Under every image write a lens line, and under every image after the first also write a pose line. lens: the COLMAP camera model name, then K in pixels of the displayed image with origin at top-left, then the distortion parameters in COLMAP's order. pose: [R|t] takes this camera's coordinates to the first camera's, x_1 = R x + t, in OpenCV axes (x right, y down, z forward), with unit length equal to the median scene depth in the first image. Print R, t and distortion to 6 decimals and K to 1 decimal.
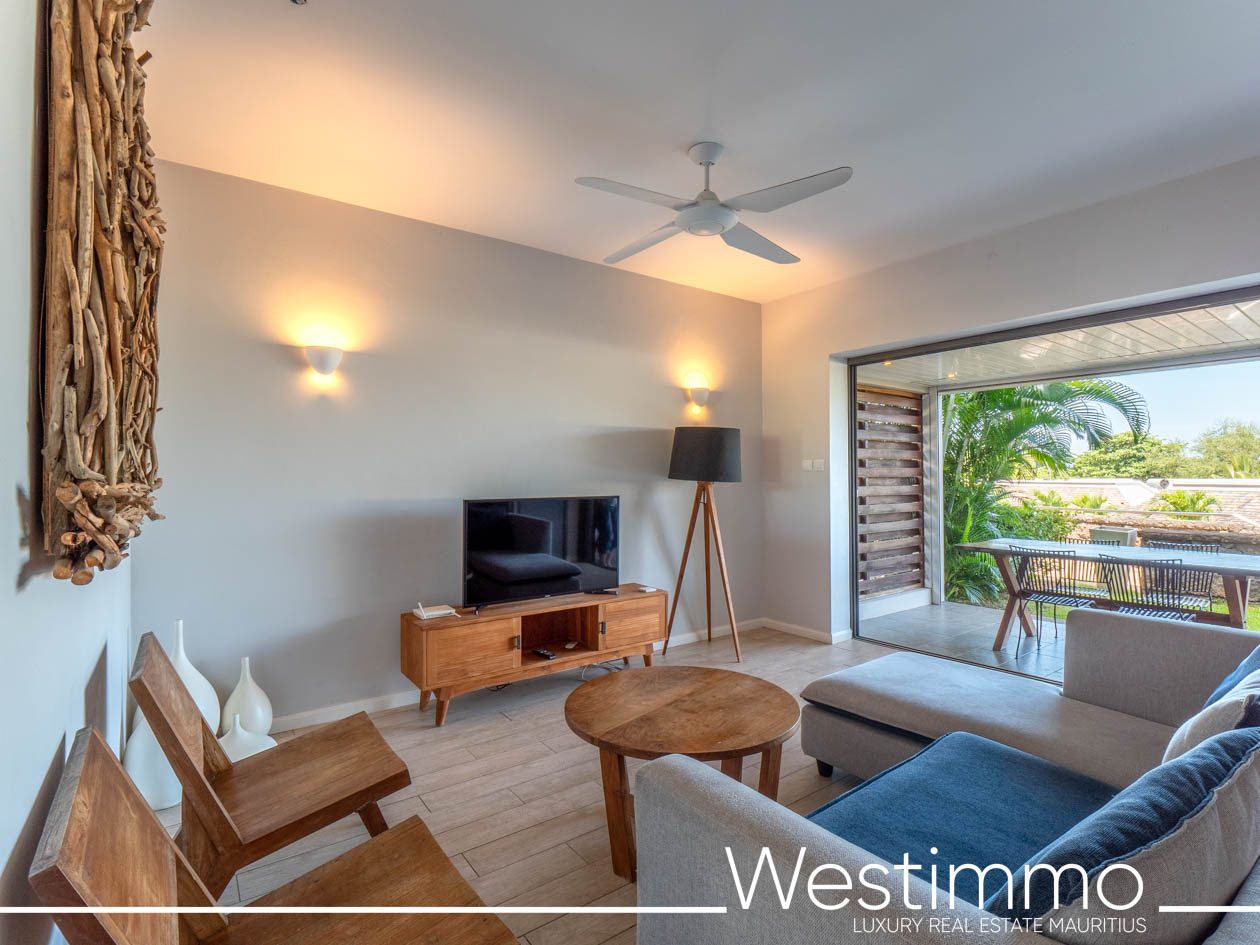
lens RADIAL K [[615.5, 0, 633.2], [0, 615.5, 474.9], [0, 0, 1]] dist [-0.010650, -0.005378]
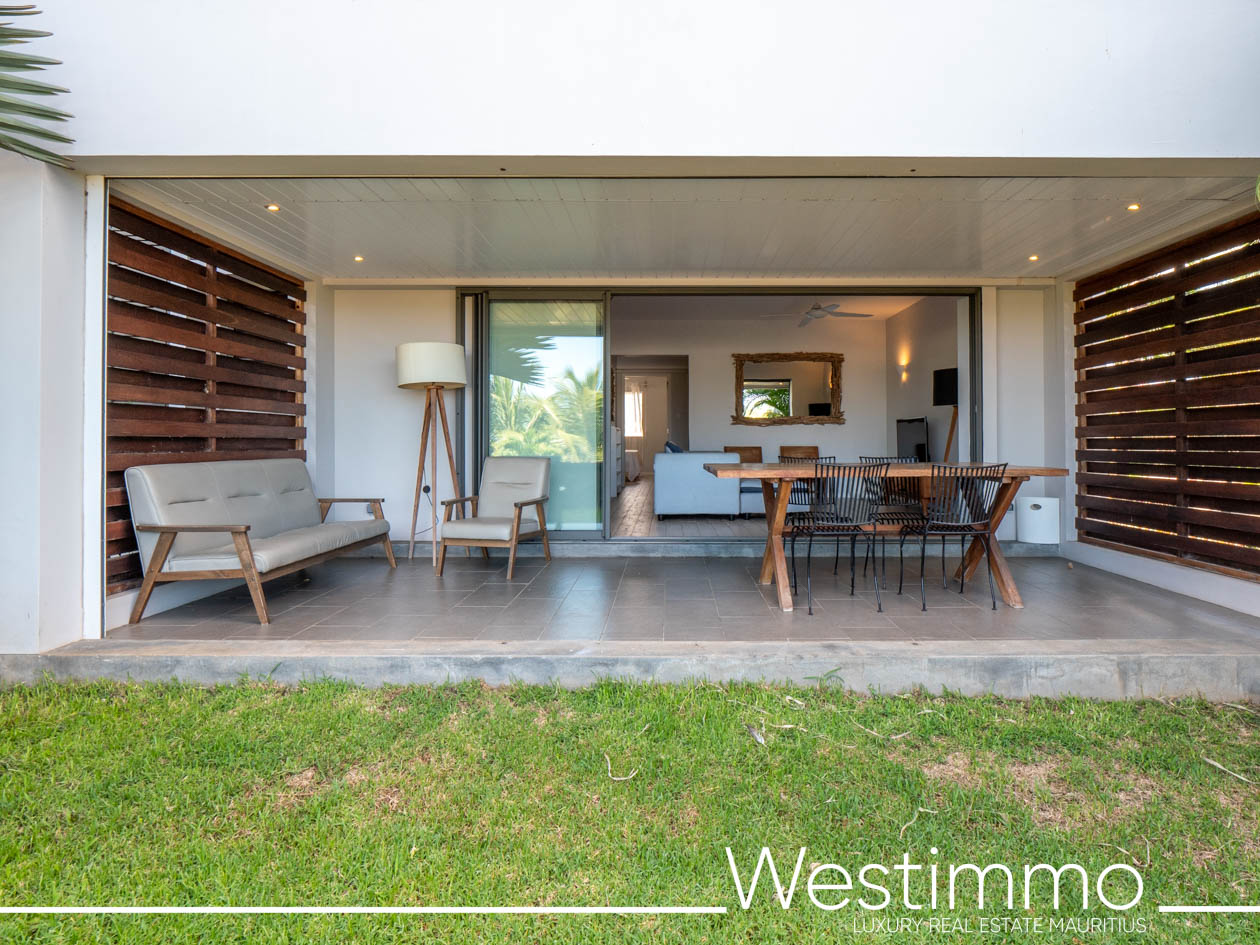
lens RADIAL K [[676.5, 0, 661.3], [0, 676.5, 438.9], [0, 0, 1]] dist [0.000683, 0.001105]
pose [[-0.608467, 0.004895, -0.793564, 2.546458], [0.016460, 0.999844, -0.006454, 0.124294], [0.793409, -0.016989, -0.608452, 1.967931]]
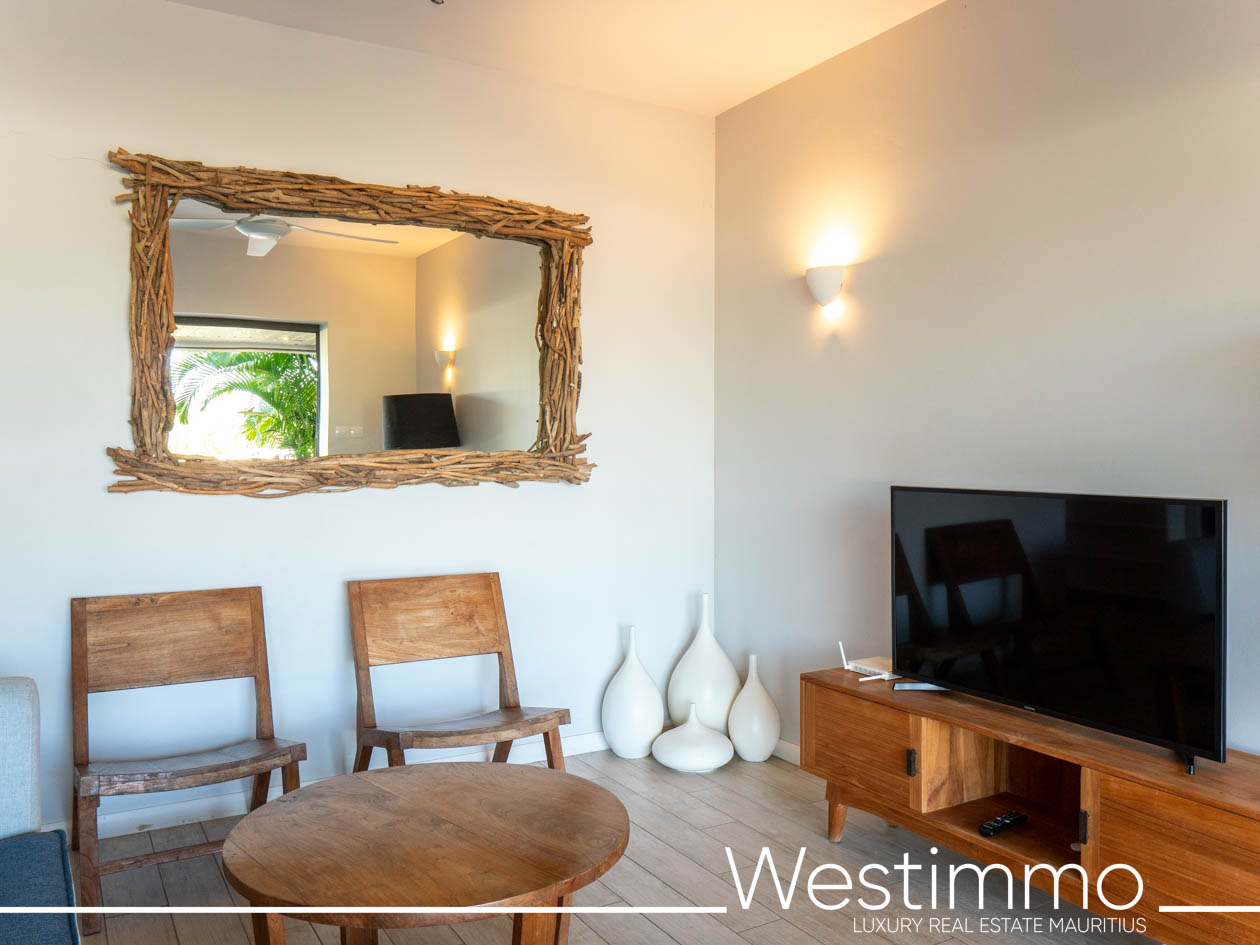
lens RADIAL K [[999.5, 0, 642.0], [0, 999.5, 475.8], [0, 0, 1]] dist [0.005542, -0.010946]
pose [[-0.104633, 0.034971, -0.993896, 0.701546], [0.011063, 0.999361, 0.033998, -0.003985], [0.994449, -0.007438, -0.104953, 0.894452]]
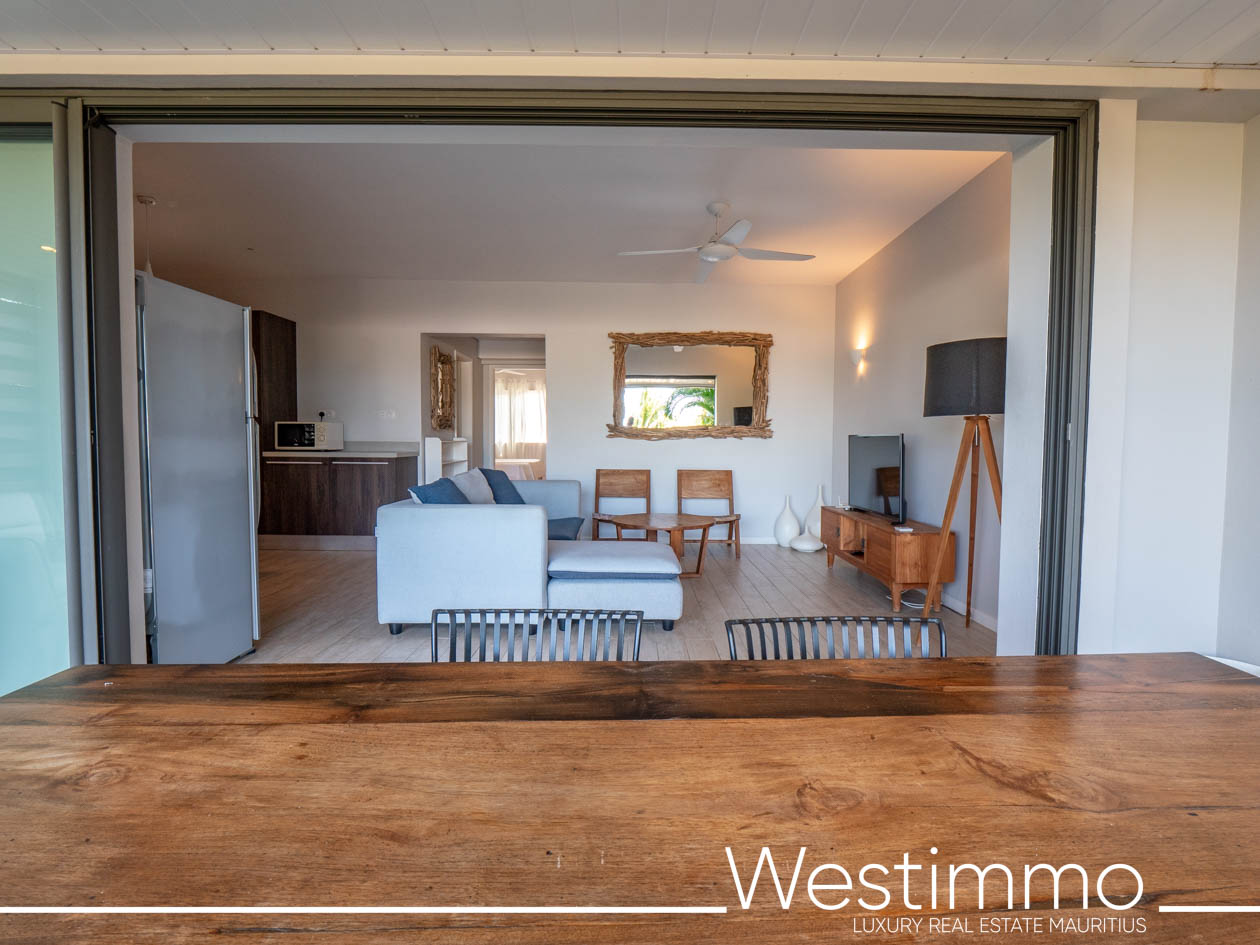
lens RADIAL K [[615.5, 0, 629.7], [0, 615.5, 468.9], [0, 0, 1]] dist [-0.010650, -0.005378]
pose [[-0.605984, 0.041813, -0.794377, 1.327886], [0.008059, 0.998889, 0.046430, 0.050605], [0.795436, 0.021734, -0.605648, 1.545946]]
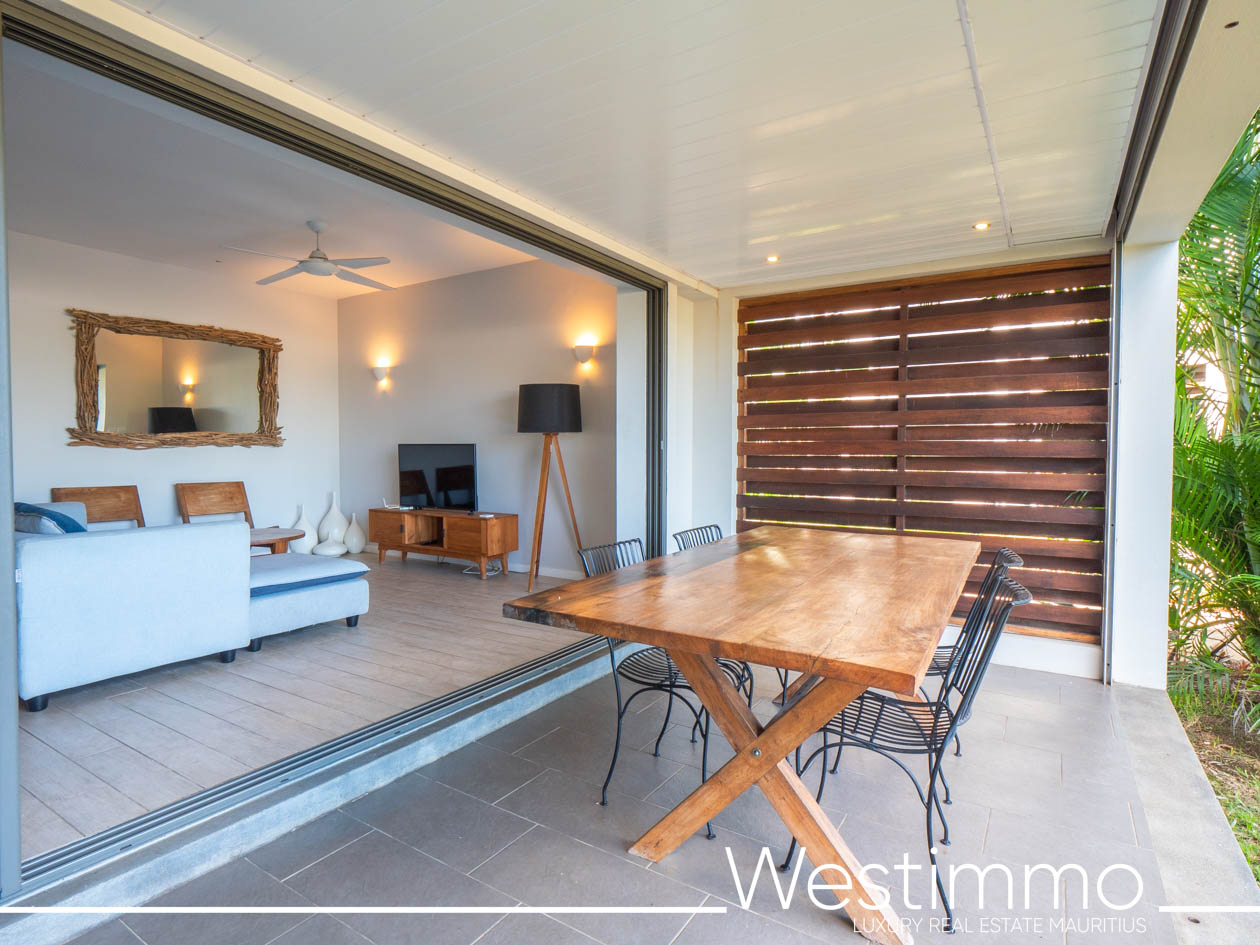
lens RADIAL K [[676.5, 0, 635.3], [0, 676.5, 470.9], [0, 0, 1]] dist [0.000683, 0.001105]
pose [[0.350169, 0.038730, -0.935885, 1.835240], [0.005401, 0.999045, 0.043364, 0.037556], [0.936671, -0.020240, 0.349626, 0.988322]]
